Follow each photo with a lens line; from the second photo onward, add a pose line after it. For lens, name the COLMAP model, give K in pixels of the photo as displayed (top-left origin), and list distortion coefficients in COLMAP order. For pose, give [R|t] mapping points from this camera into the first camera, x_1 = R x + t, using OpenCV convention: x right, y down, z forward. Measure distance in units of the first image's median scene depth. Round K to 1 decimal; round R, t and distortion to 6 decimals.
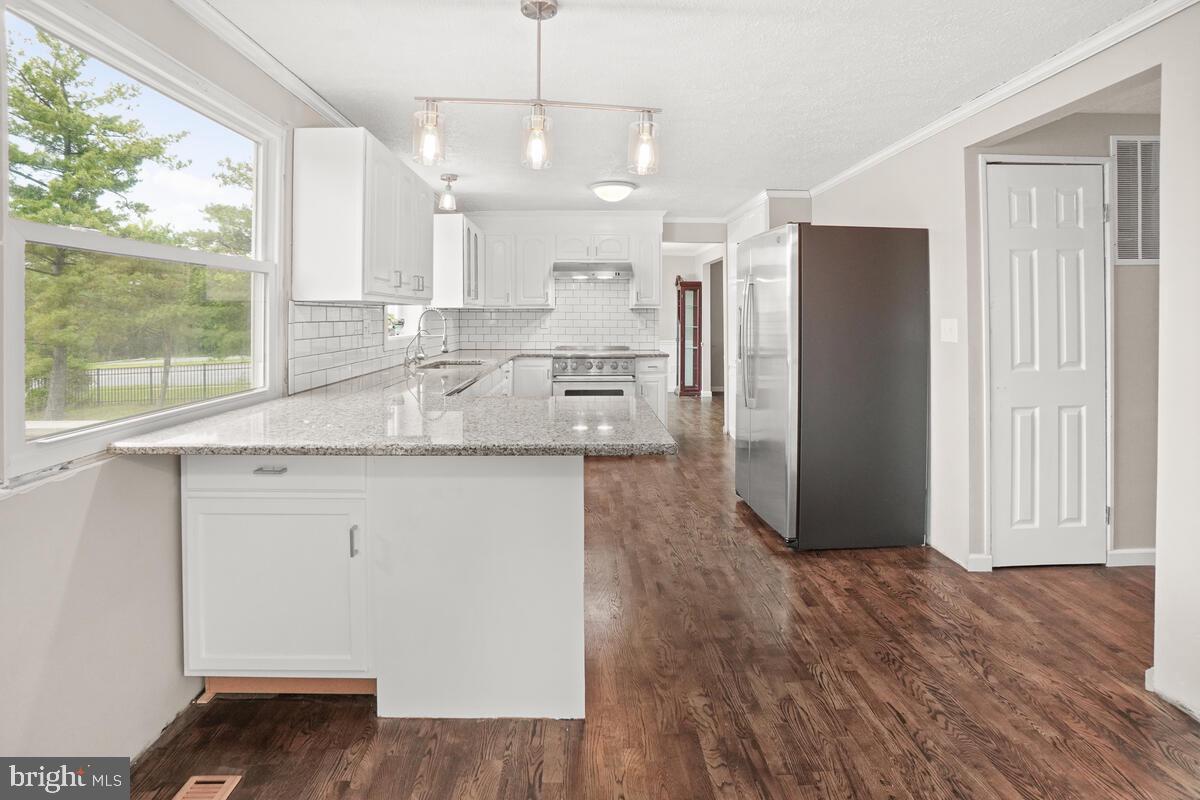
lens RADIAL K [[565.9, 0, 586.2], [0, 565.9, 315.1], [0, 0, 1]] dist [-0.020347, 0.000150]
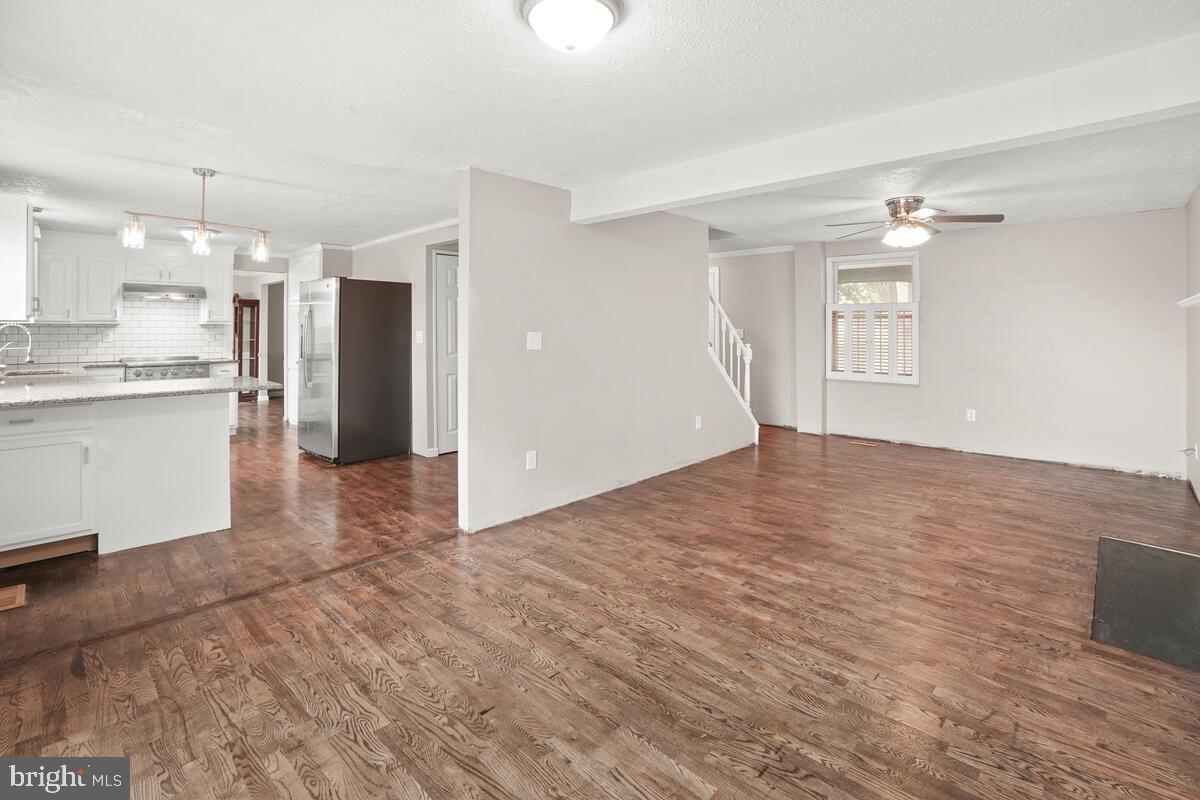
lens RADIAL K [[565.9, 0, 586.2], [0, 565.9, 315.1], [0, 0, 1]] dist [-0.020347, 0.000150]
pose [[0.728012, 0.013316, 0.685435, -0.146302], [0.002904, 0.999742, -0.022506, -0.001862], [-0.685558, 0.018376, 0.727786, -0.436166]]
